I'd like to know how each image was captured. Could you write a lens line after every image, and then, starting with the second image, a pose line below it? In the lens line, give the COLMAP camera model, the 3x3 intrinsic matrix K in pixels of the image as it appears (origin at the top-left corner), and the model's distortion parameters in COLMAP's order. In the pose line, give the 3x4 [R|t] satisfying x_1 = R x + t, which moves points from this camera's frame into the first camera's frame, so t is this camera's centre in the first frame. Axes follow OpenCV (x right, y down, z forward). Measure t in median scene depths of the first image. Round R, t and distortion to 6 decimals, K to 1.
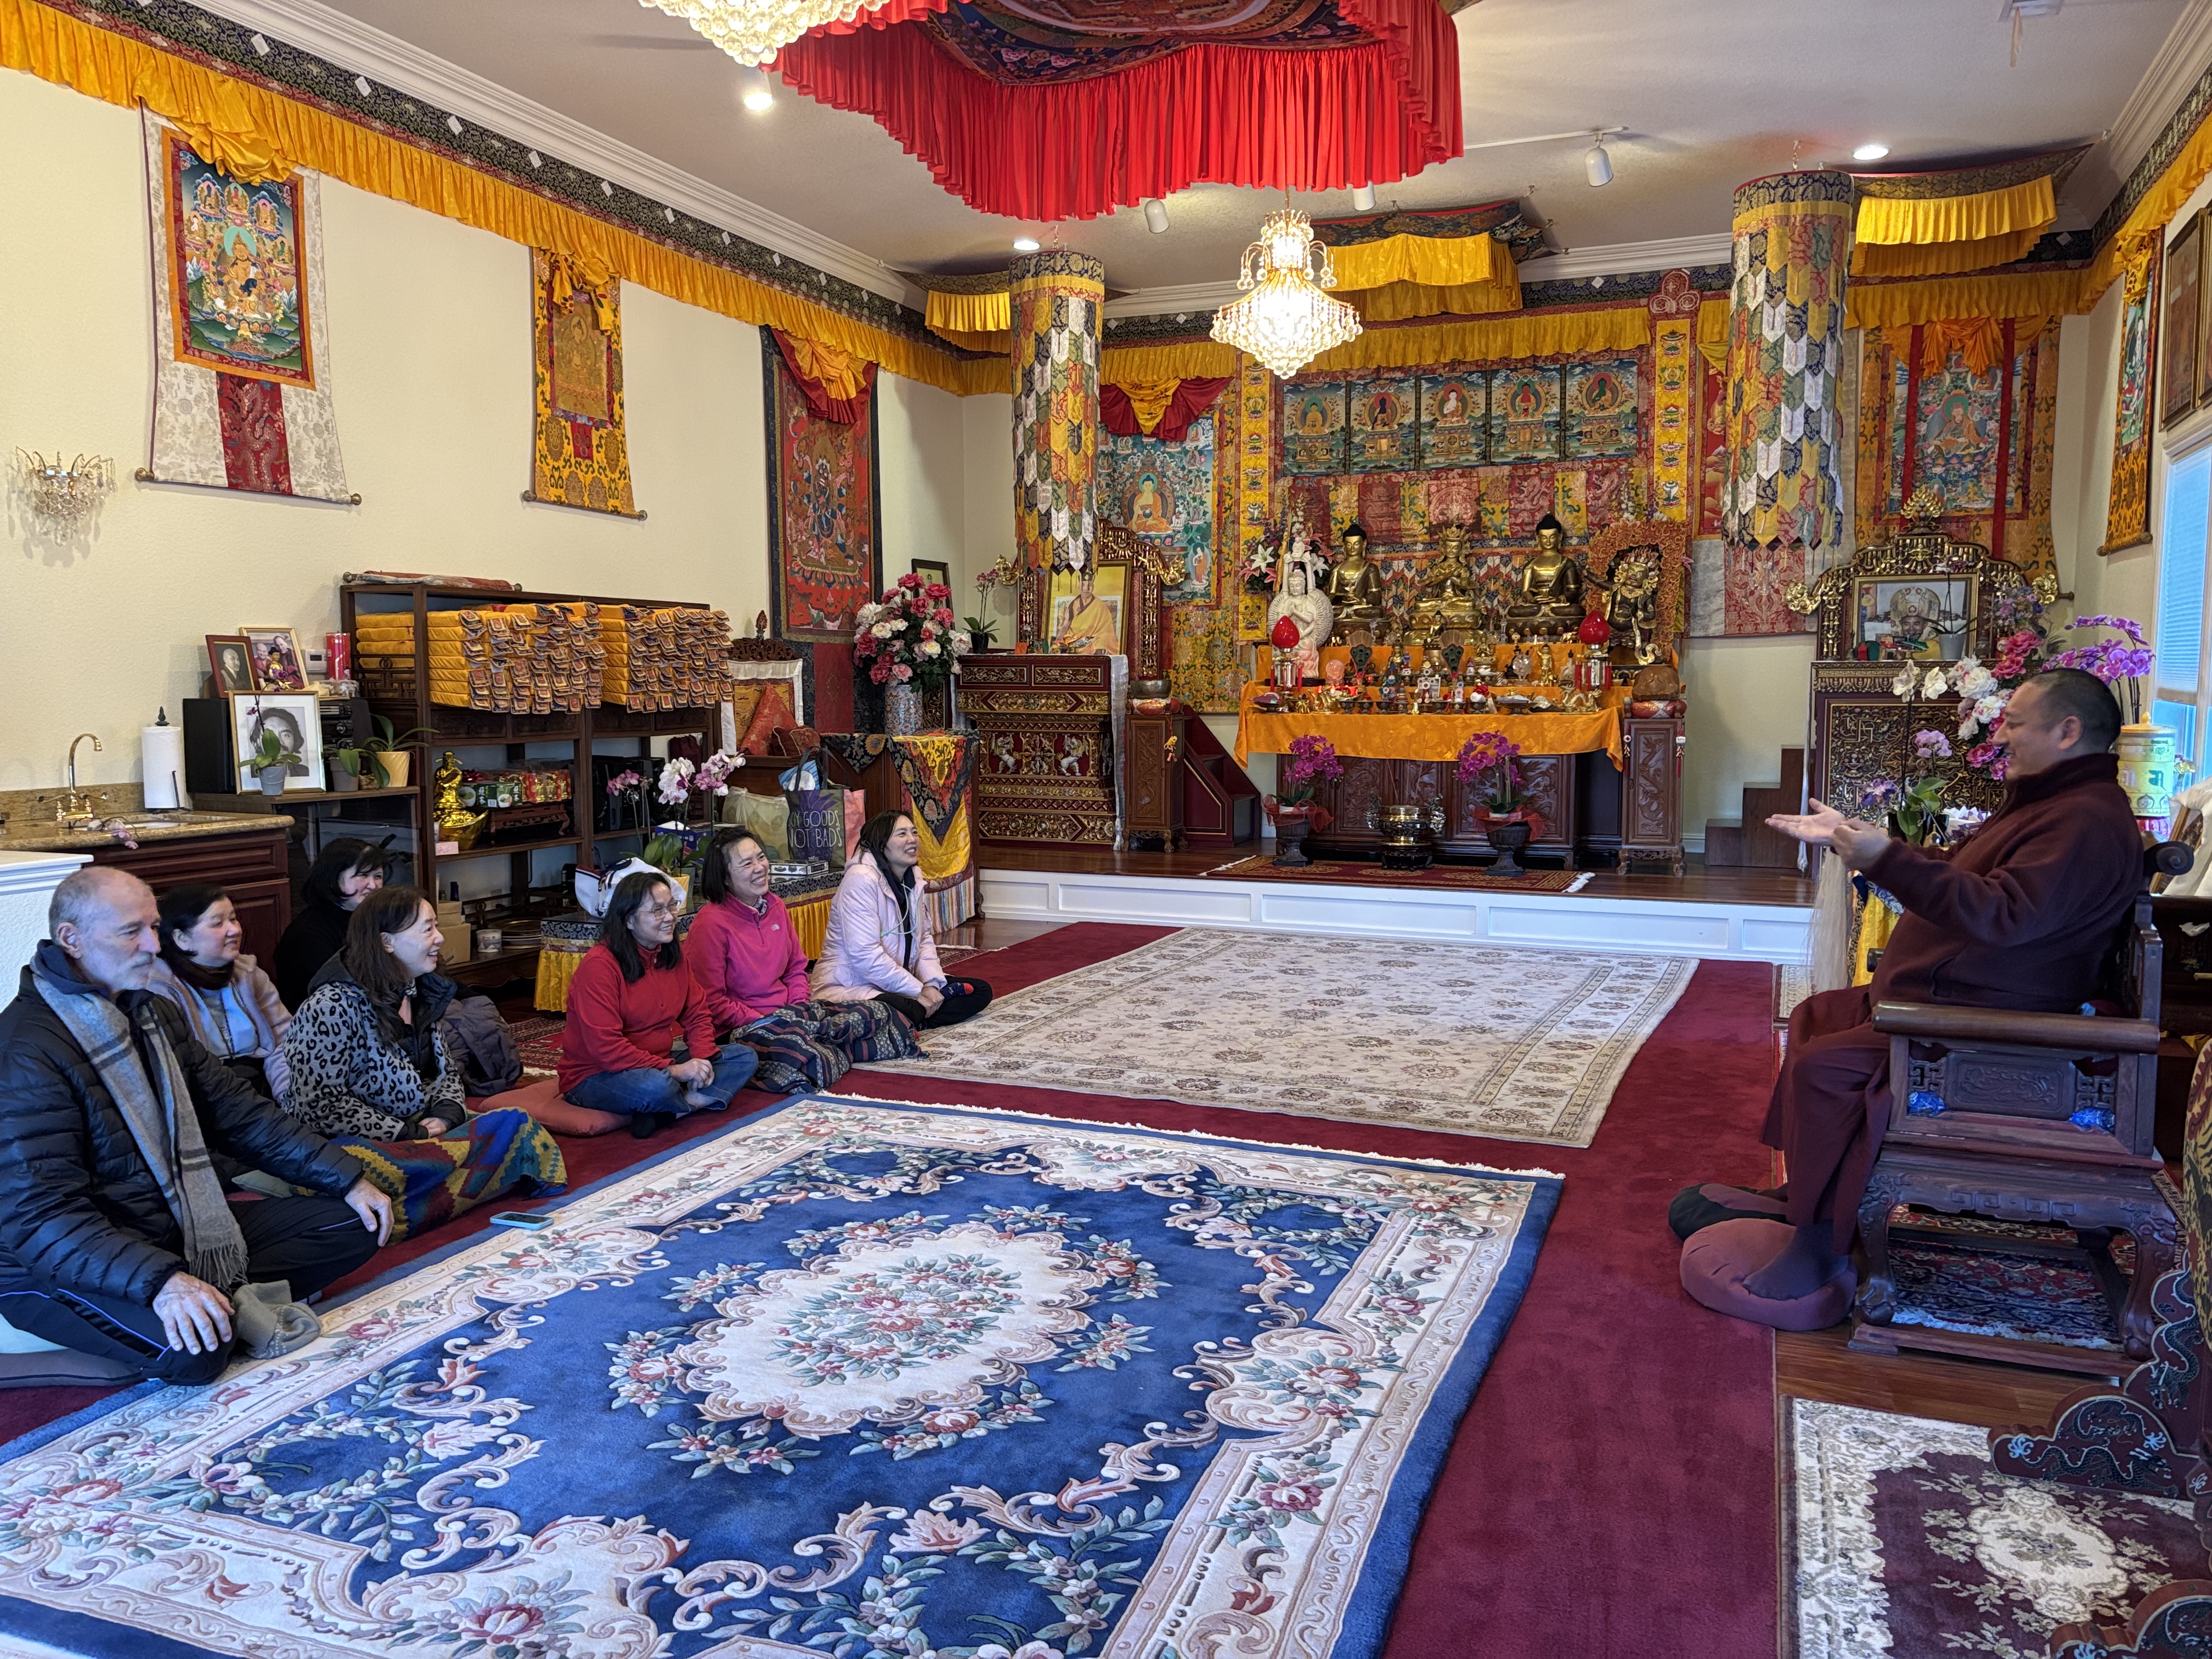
lens RADIAL K [[1651.9, 0, 1100.6], [0, 1651.9, 859.8], [0, 0, 1]] dist [0.045508, -0.056725]
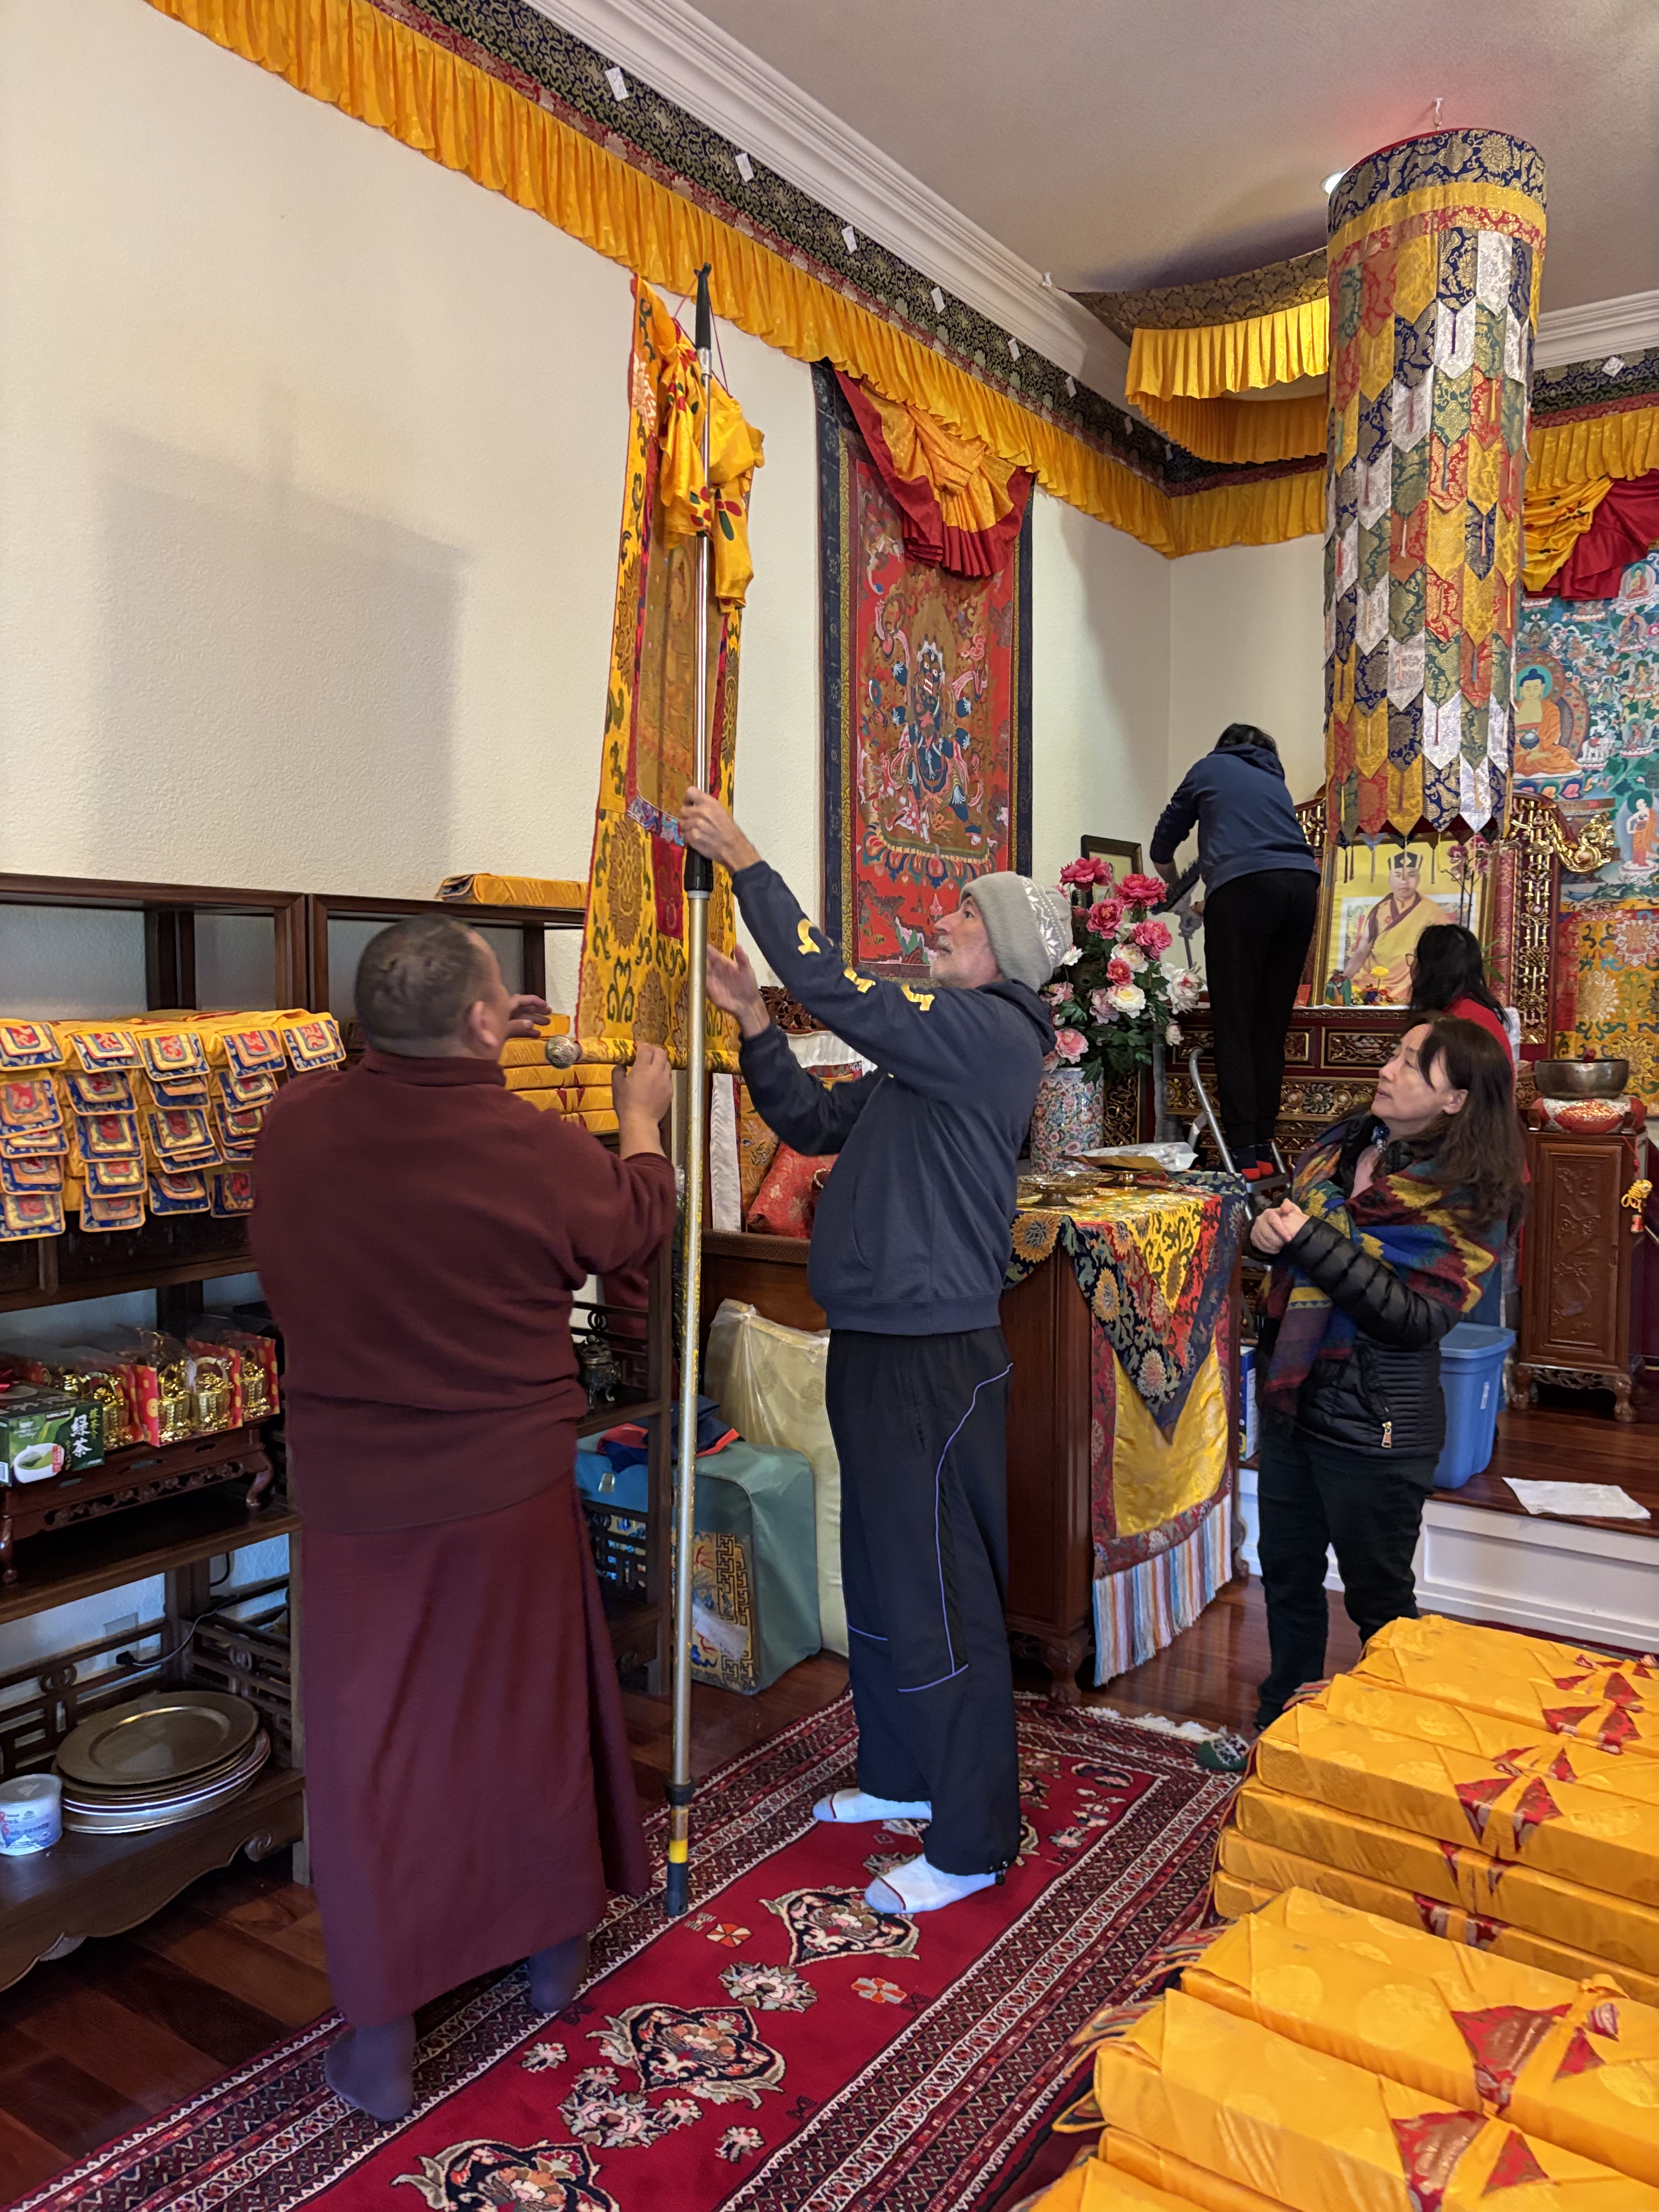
lens RADIAL K [[1651.9, 0, 825.2], [0, 1651.9, 1133.9], [0, 0, 1]] dist [0.045508, -0.056725]
pose [[0.974798, 0.015909, -0.222520, -0.083748], [-0.022419, 0.999390, -0.026760, -0.074328], [0.221958, 0.031074, 0.974561, 0.504939]]
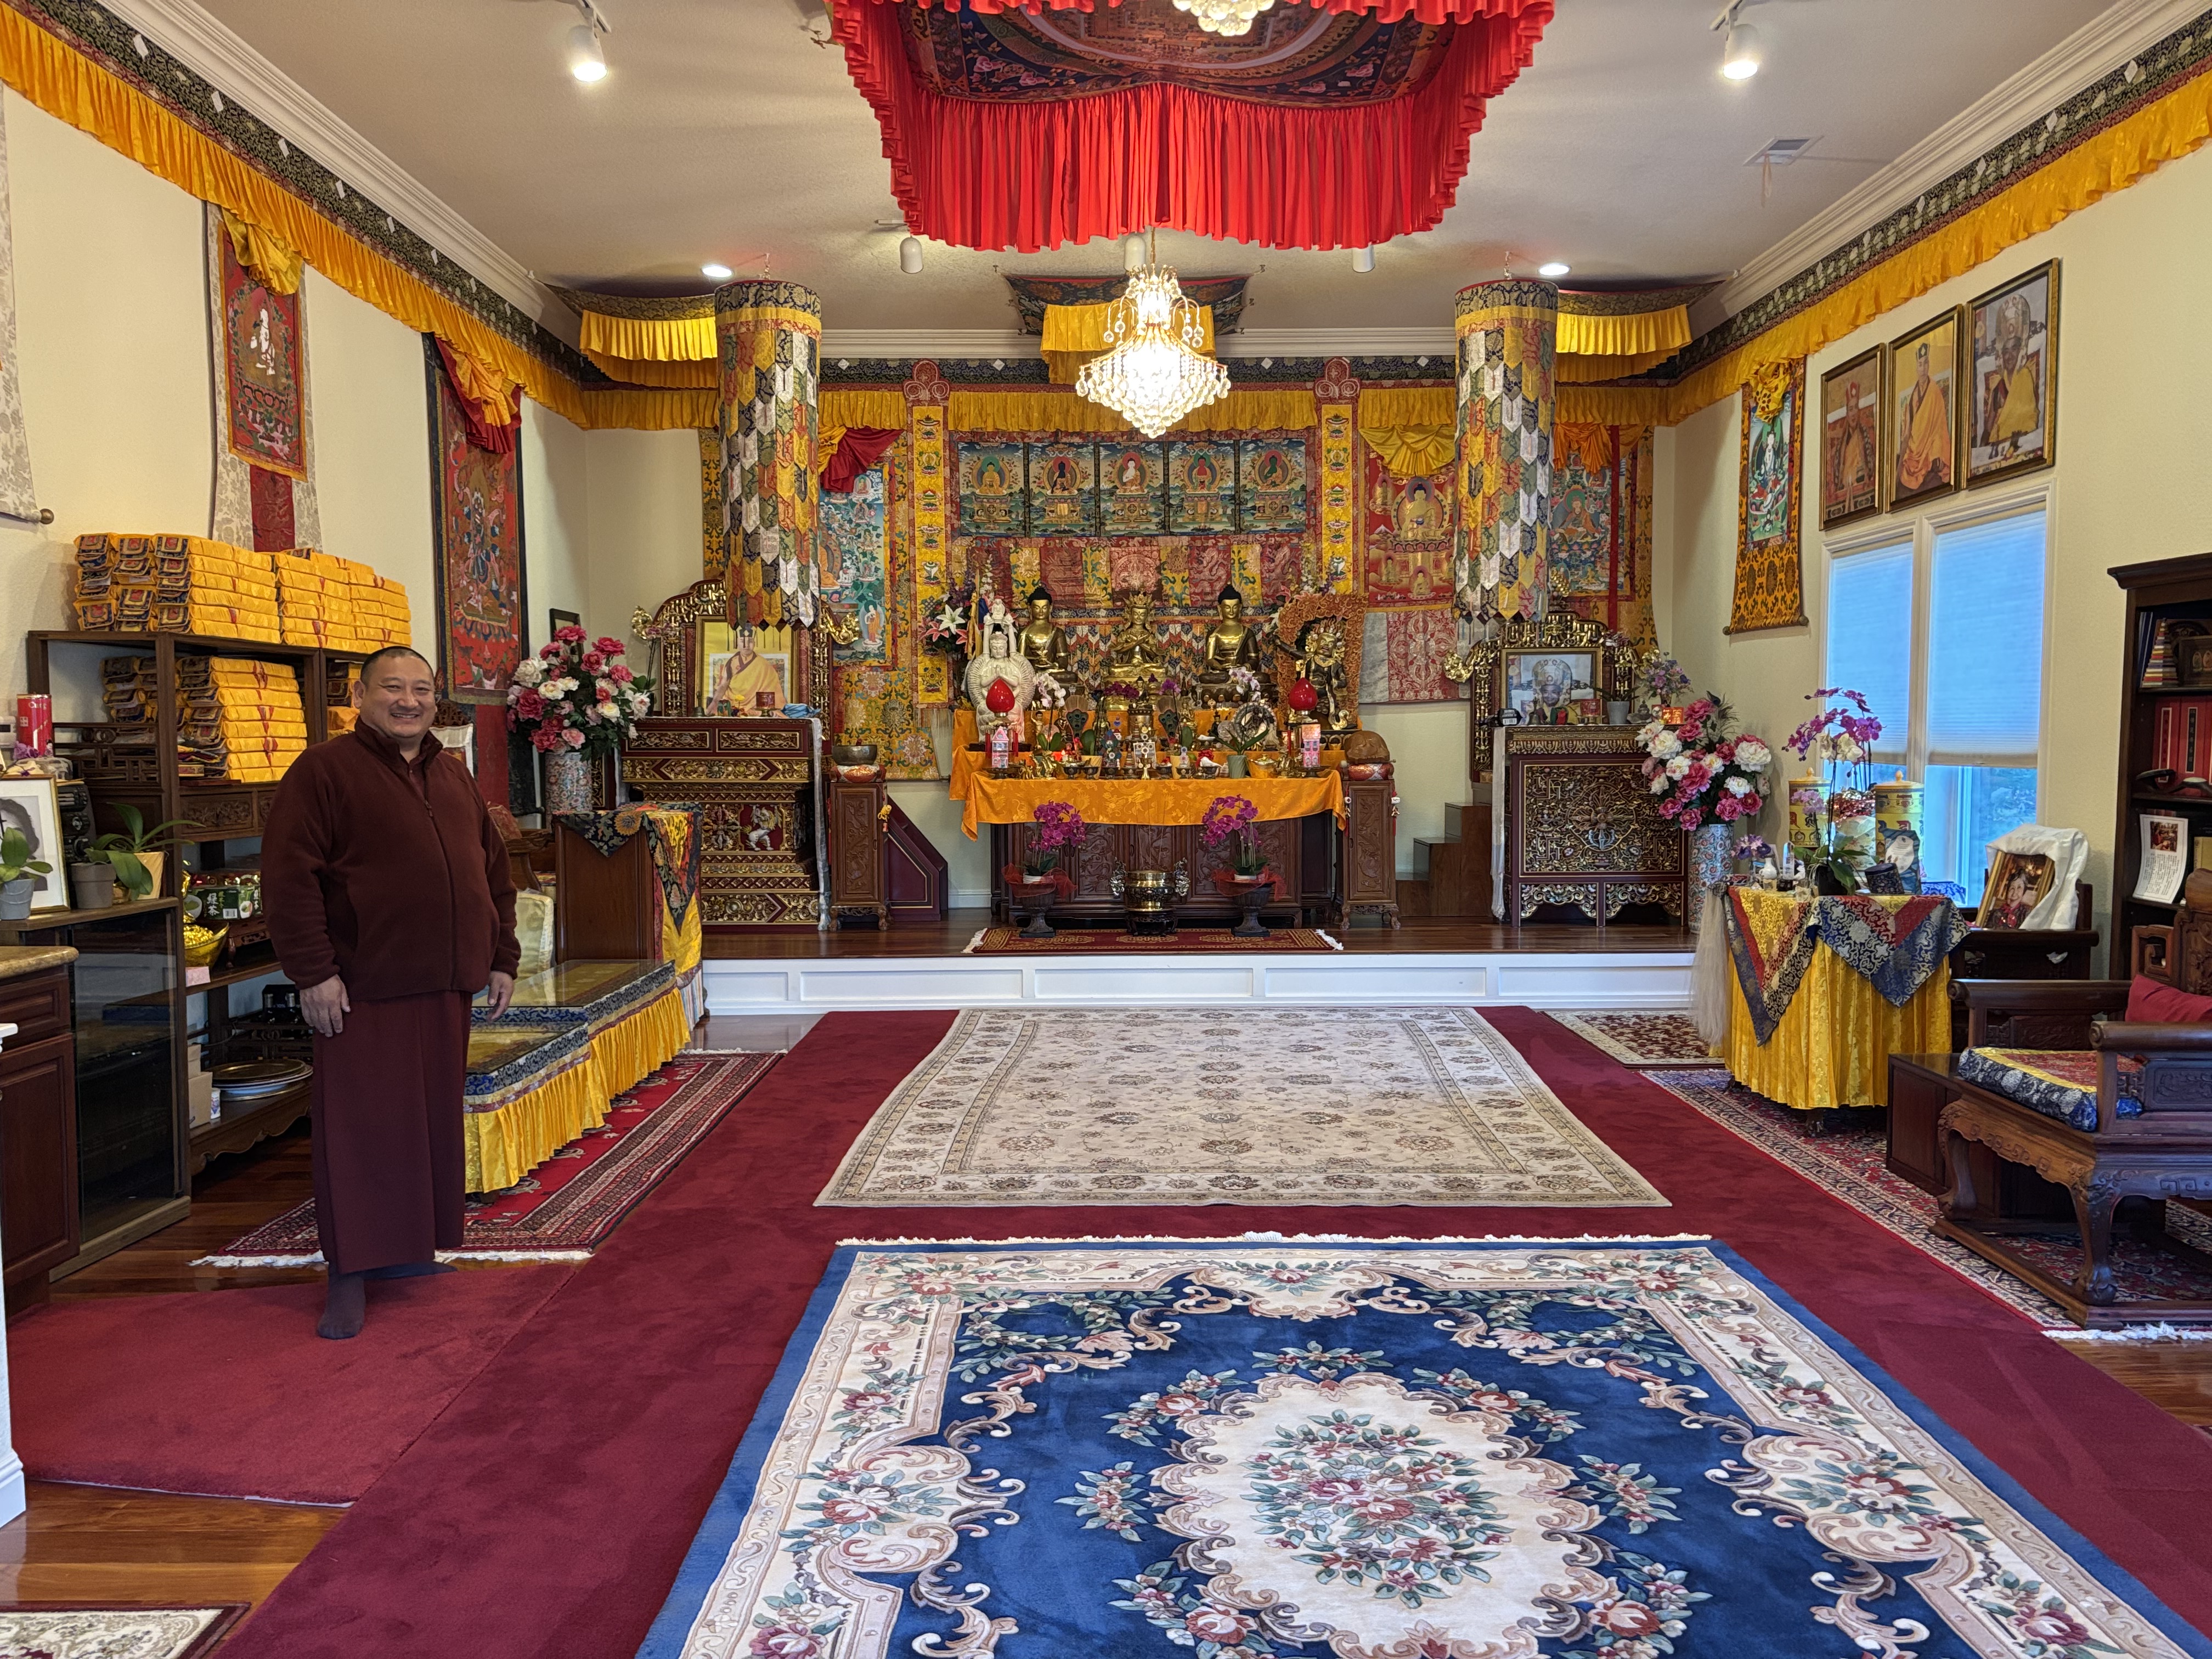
lens RADIAL K [[1651.9, 0, 1117.0], [0, 1651.9, 865.3], [0, 0, 1]] dist [0.045508, -0.056725]
pose [[0.922573, -0.033992, 0.384323, -0.207690], [0.046382, 0.998659, -0.023013, -0.014253], [-0.383026, 0.039057, 0.922912, 0.091128]]
